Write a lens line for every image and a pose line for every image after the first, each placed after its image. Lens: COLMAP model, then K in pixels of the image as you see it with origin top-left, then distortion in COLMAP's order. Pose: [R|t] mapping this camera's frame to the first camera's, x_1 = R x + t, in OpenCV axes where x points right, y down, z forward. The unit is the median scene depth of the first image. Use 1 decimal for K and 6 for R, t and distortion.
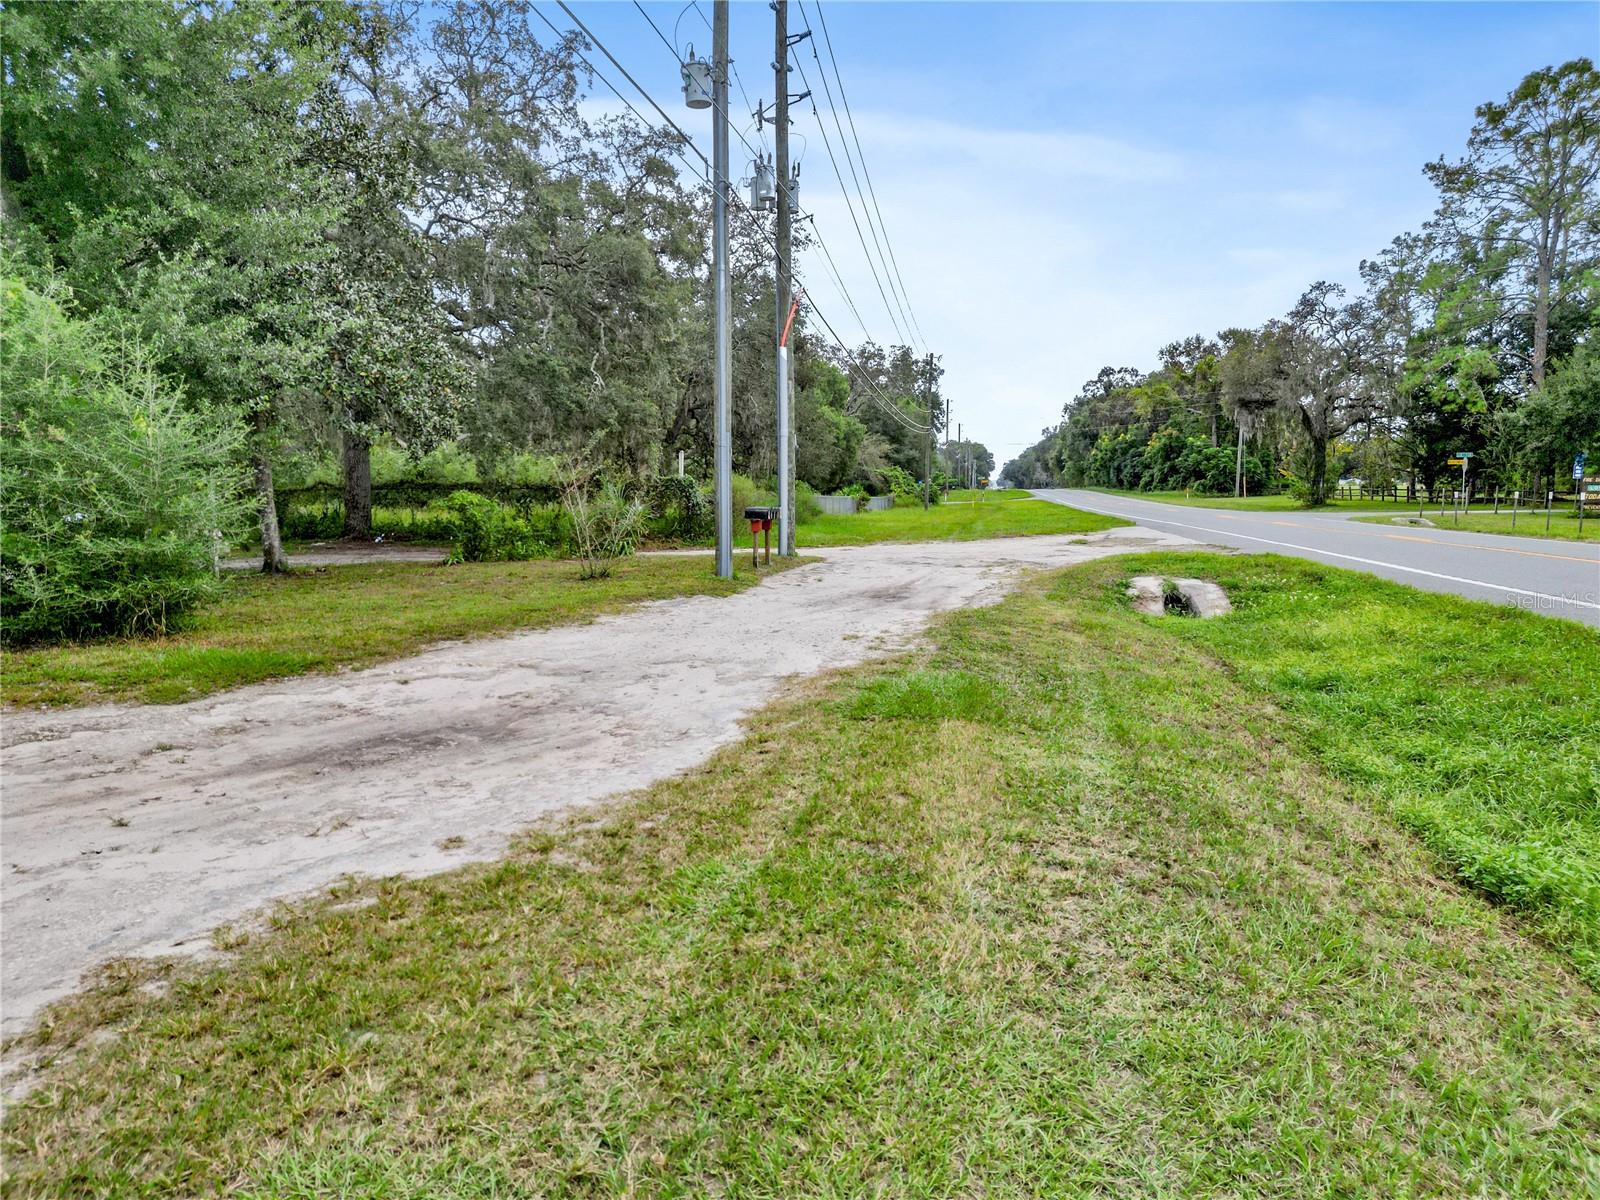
lens RADIAL K [[1117.4, 0, 798.6], [0, 1117.4, 592.3], [0, 0, 1]] dist [0.064407, -0.055592]
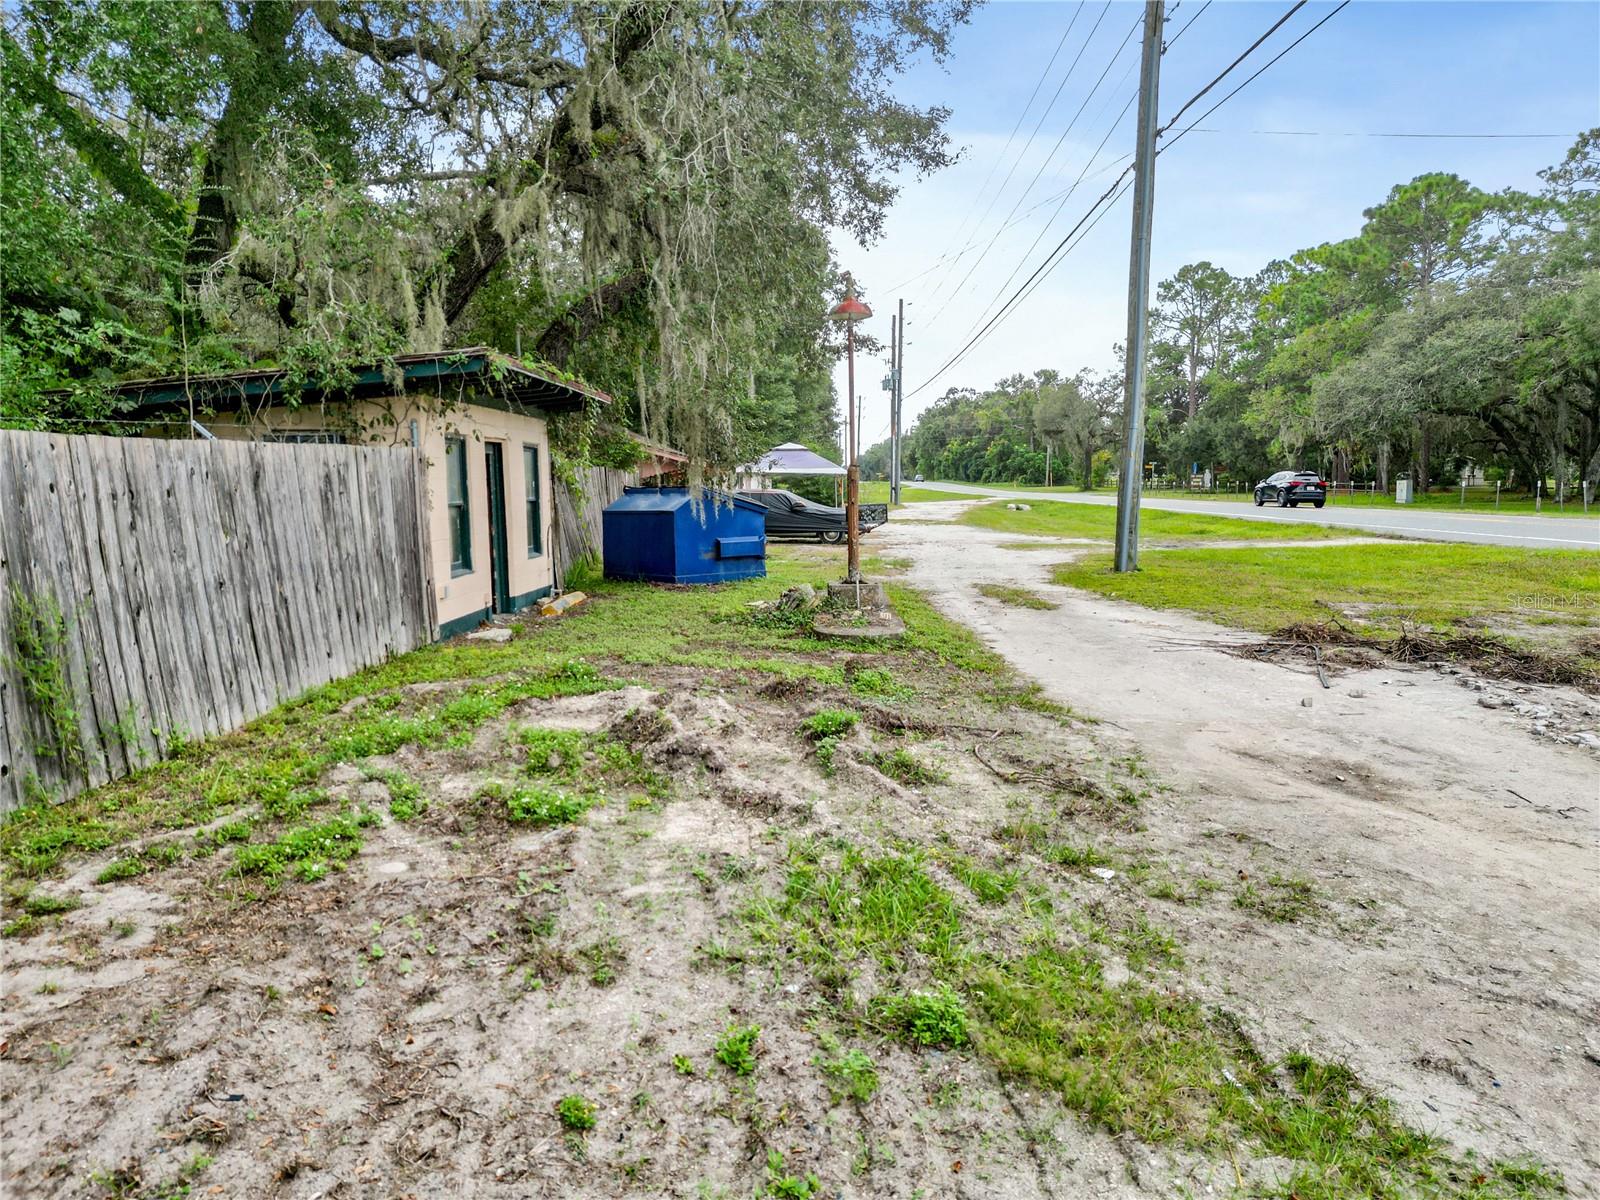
lens RADIAL K [[1117.4, 0, 792.2], [0, 1117.4, 602.7], [0, 0, 1]] dist [0.064407, -0.055592]
pose [[0.990272, -0.018073, 0.137967, -0.090334], [0.015931, 0.999735, 0.016614, 0.023087], [-0.138231, -0.014254, 0.990297, -0.252353]]
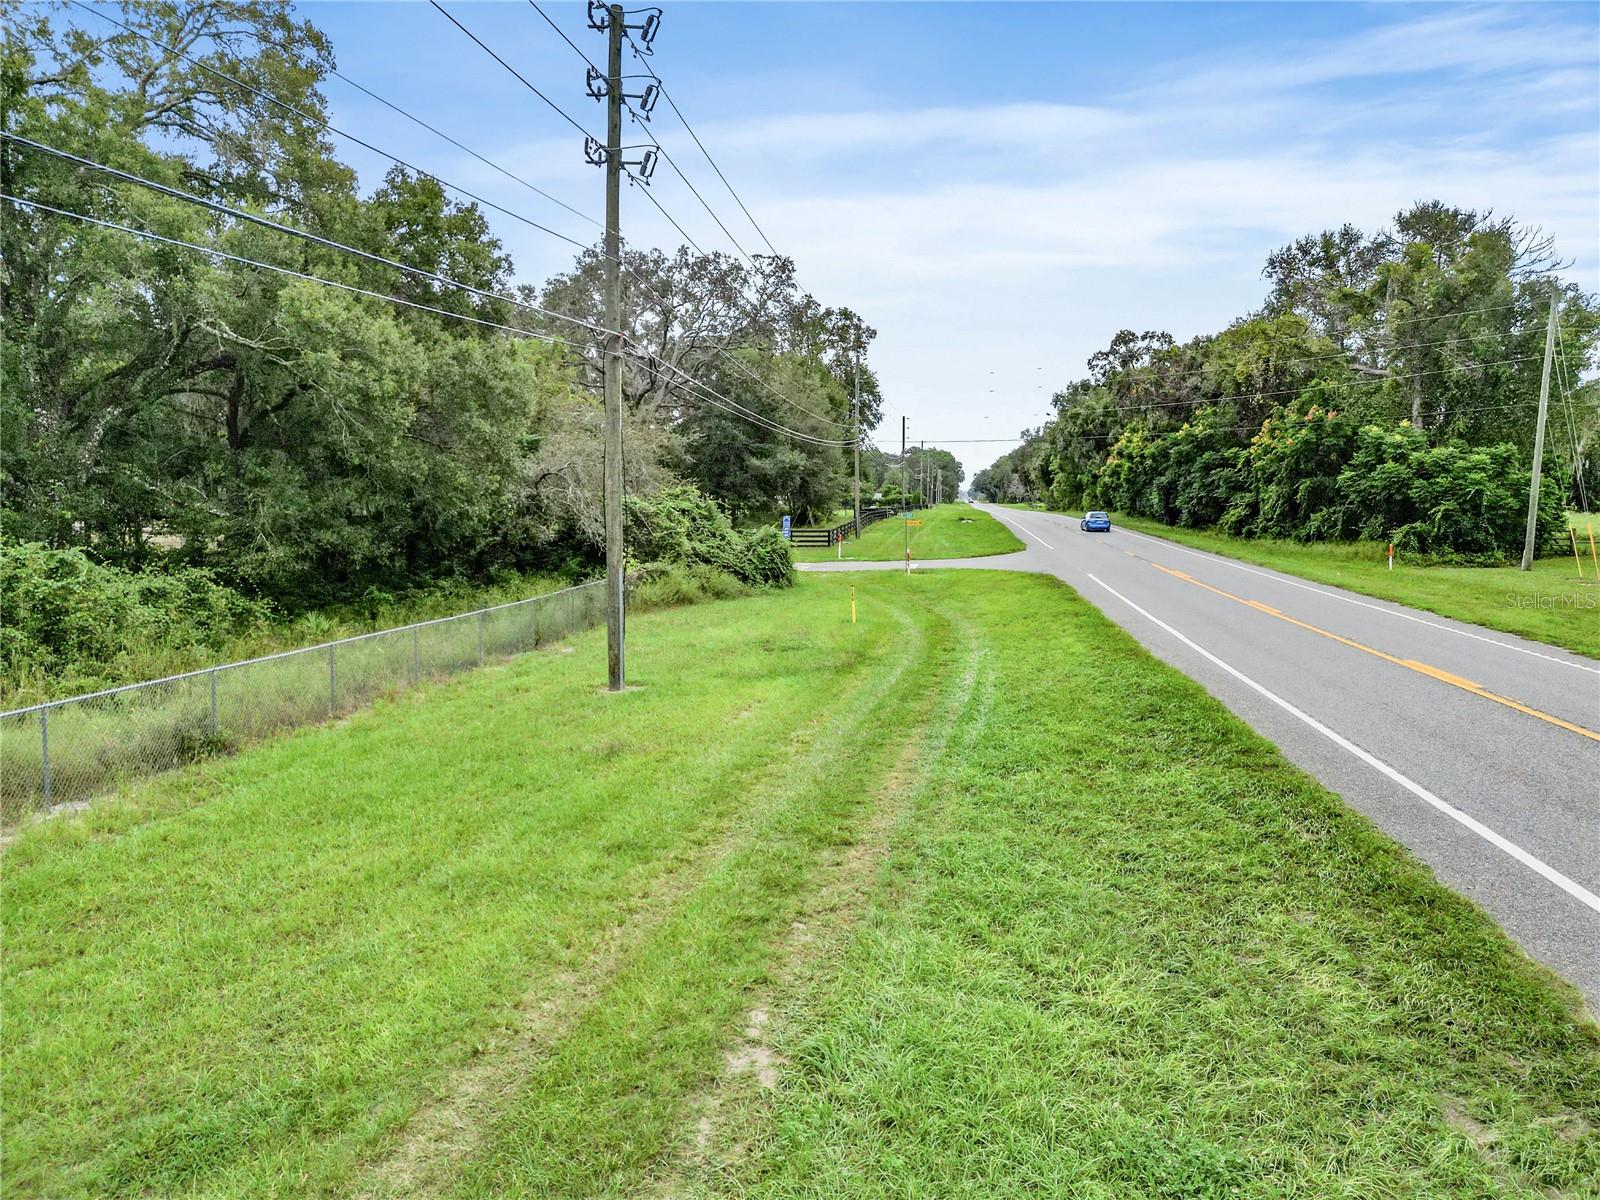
lens RADIAL K [[1117.4, 0, 805.6], [0, 1117.4, 603.0], [0, 0, 1]] dist [0.064407, -0.055592]
pose [[0.999548, -0.002070, 0.029990, 0.068062], [0.002025, 0.999997, 0.001526, -0.042779], [-0.029993, -0.001465, 0.999549, 0.348842]]
